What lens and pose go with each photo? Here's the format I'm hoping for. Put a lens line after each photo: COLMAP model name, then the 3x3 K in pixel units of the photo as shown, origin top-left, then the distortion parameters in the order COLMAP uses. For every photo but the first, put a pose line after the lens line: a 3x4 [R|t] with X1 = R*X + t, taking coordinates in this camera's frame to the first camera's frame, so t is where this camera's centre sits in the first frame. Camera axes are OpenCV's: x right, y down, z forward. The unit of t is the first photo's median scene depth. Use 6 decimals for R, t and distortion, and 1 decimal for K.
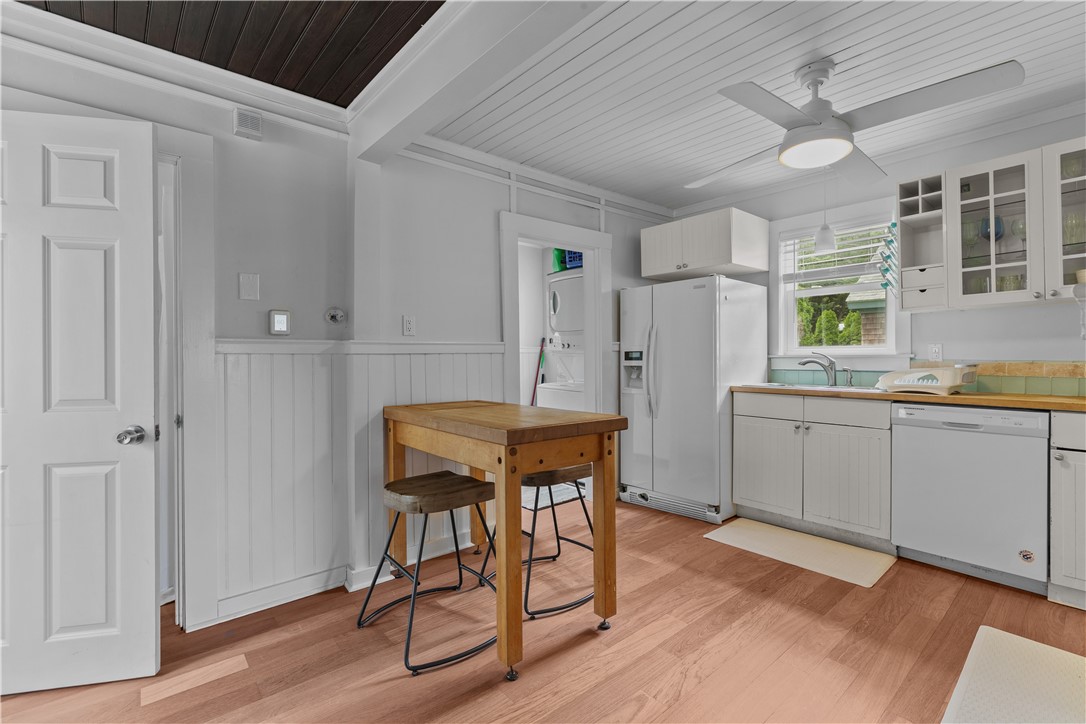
lens RADIAL K [[465.3, 0, 544.9], [0, 465.3, 369.4], [0, 0, 1]] dist [0.000898, 0.000098]
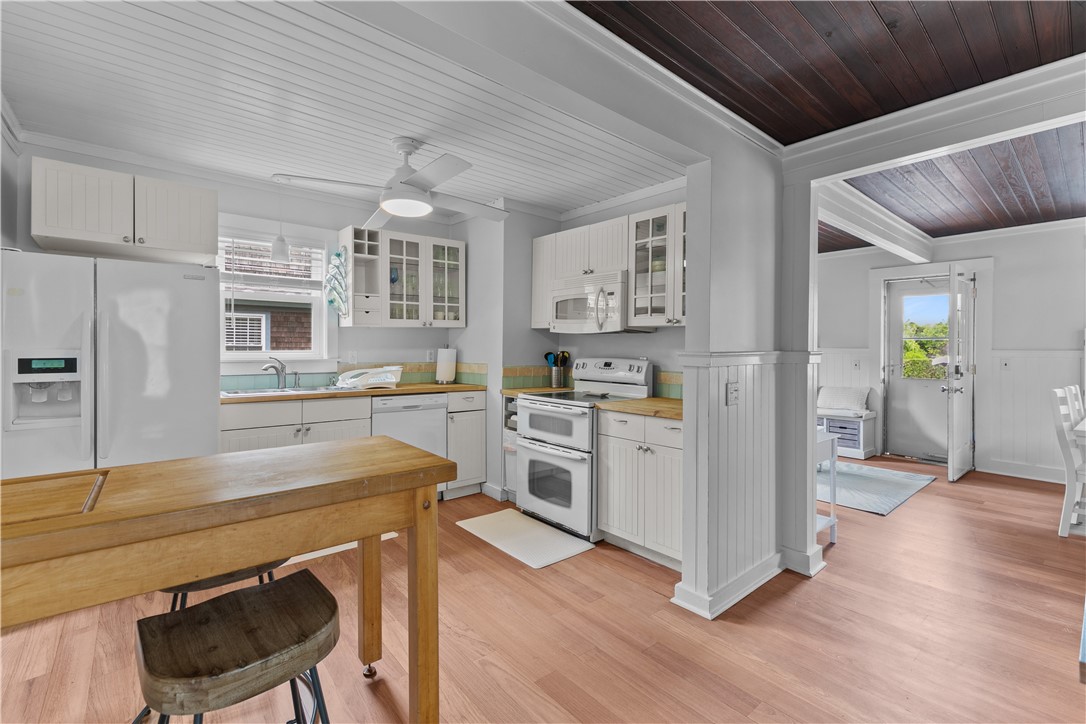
lens RADIAL K [[479.9, 0, 543.0], [0, 479.9, 362.0], [0, 0, 1]] dist [0.000970, 0.000036]
pose [[0.034096, -0.023892, 0.999133, -0.582212], [0.022204, 0.999486, 0.023142, -0.047853], [-0.999172, 0.021396, 0.034609, 0.466025]]
